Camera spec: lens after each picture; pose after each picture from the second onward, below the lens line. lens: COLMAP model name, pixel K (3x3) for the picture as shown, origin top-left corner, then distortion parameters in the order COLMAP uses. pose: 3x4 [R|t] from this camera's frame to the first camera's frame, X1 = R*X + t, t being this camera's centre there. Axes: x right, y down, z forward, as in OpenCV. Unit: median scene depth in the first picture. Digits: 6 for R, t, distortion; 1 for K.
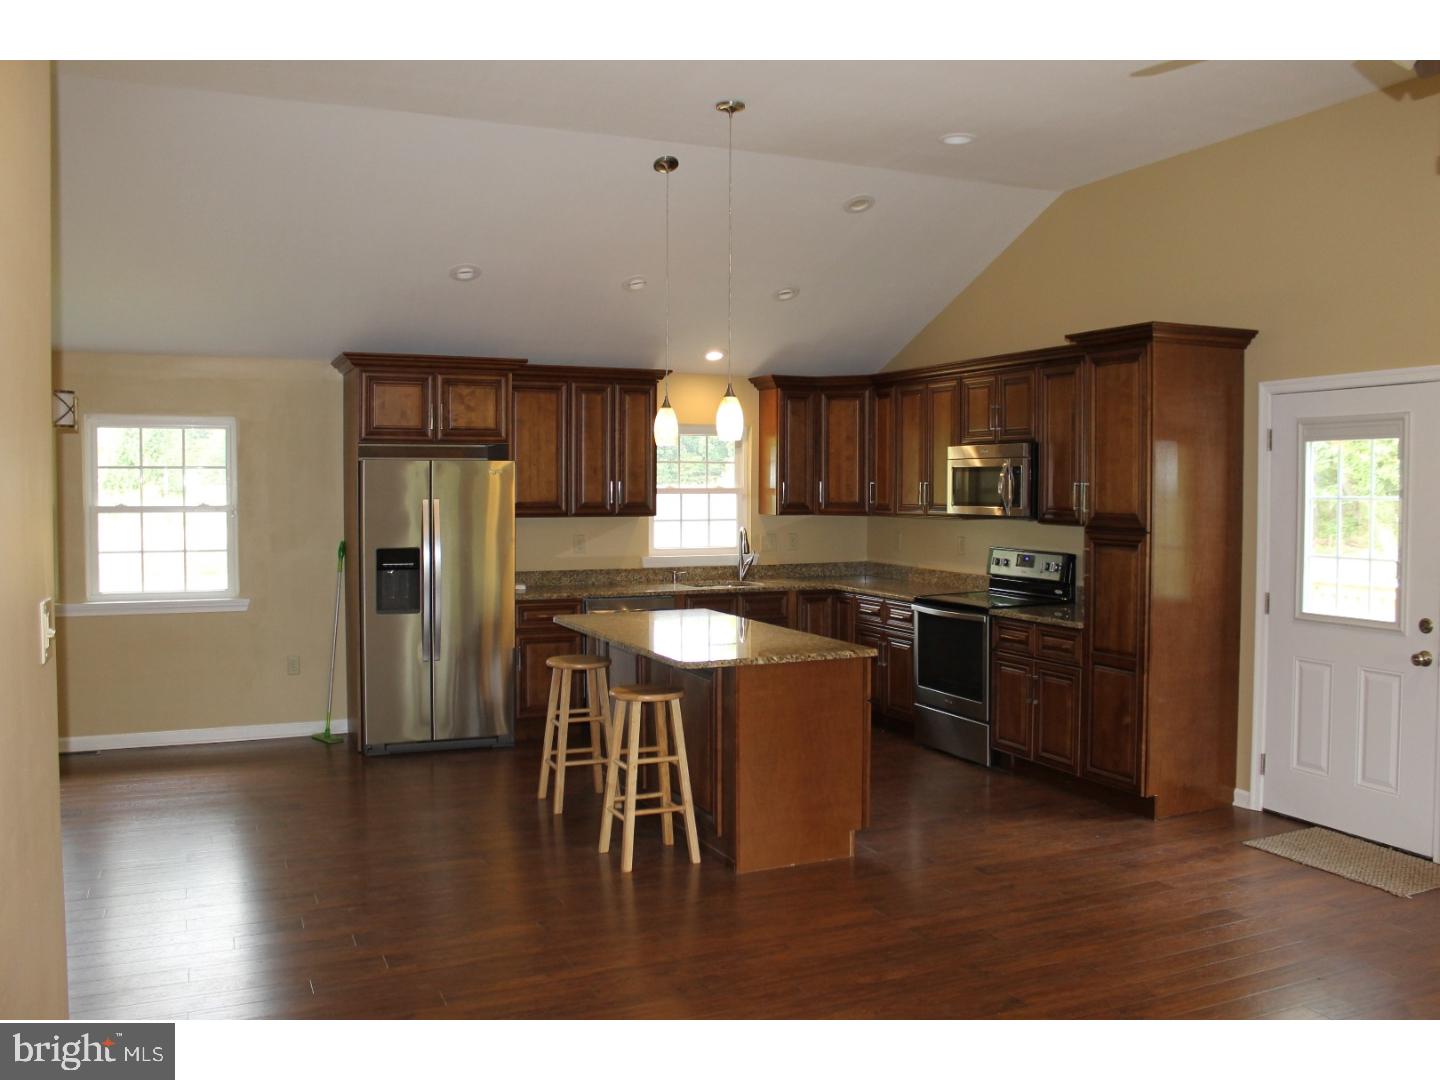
lens RADIAL K [[1201.6, 0, 724.5], [0, 1201.6, 541.2], [0, 0, 1]] dist [-0.177073, 0.149158]
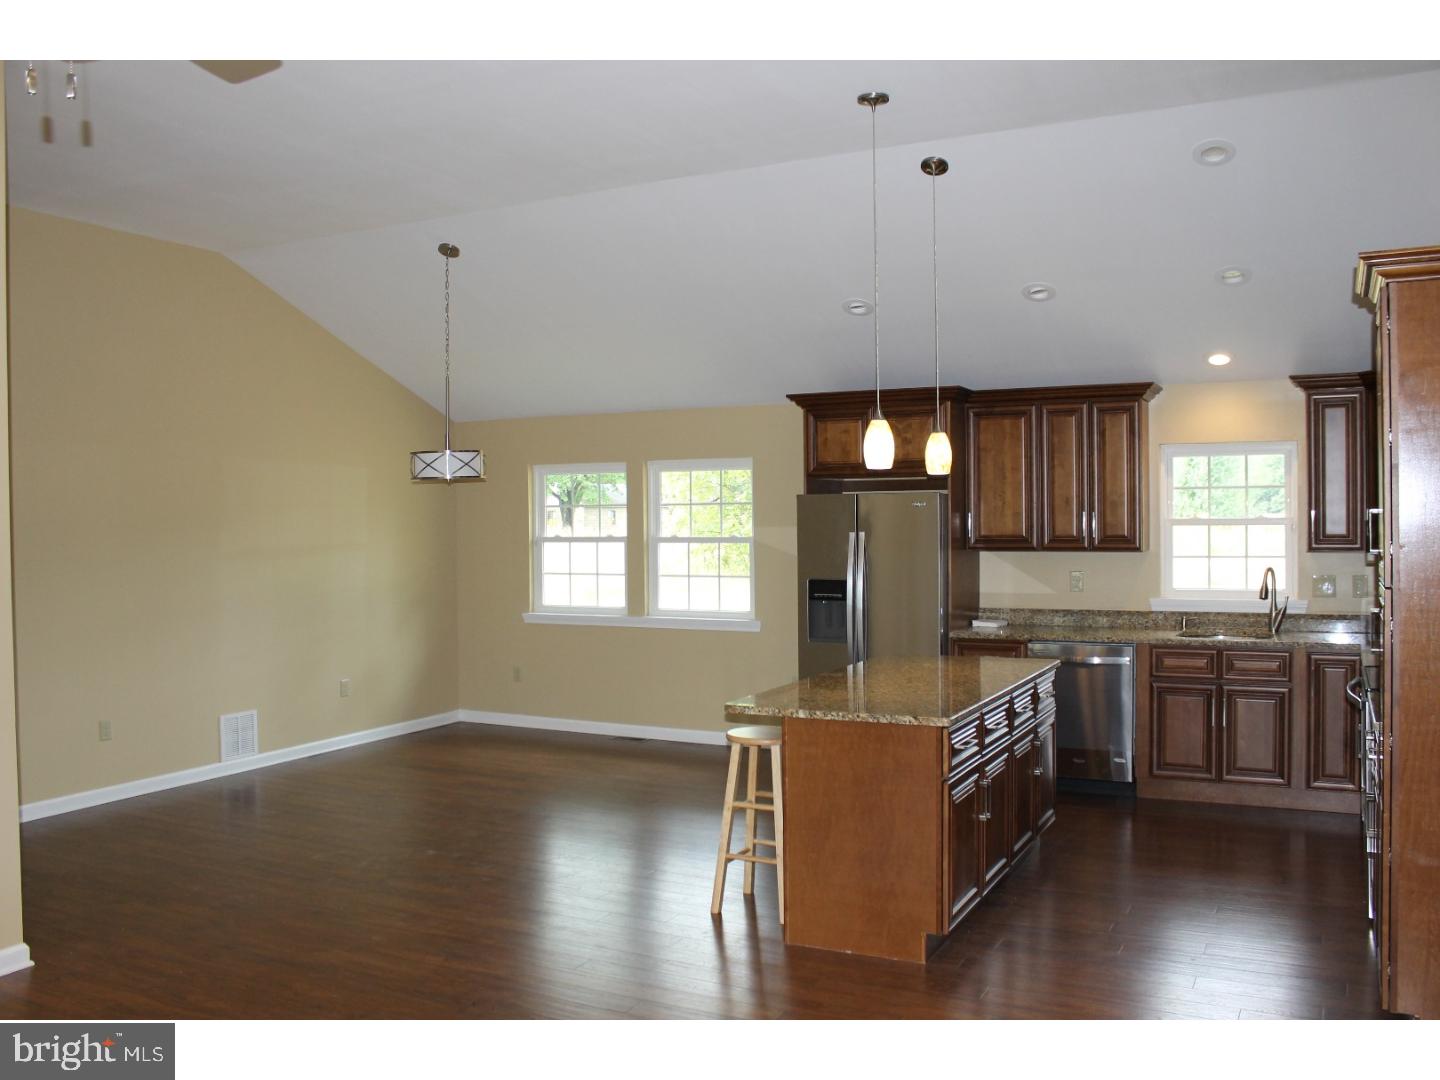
lens RADIAL K [[1201.6, 0, 724.5], [0, 1201.6, 541.2], [0, 0, 1]] dist [-0.177073, 0.149158]
pose [[0.630047, 0.005866, -0.776535, 0.769024], [-0.024872, 0.999611, -0.012629, -0.018962], [0.776158, 0.027271, 0.629948, 0.430033]]
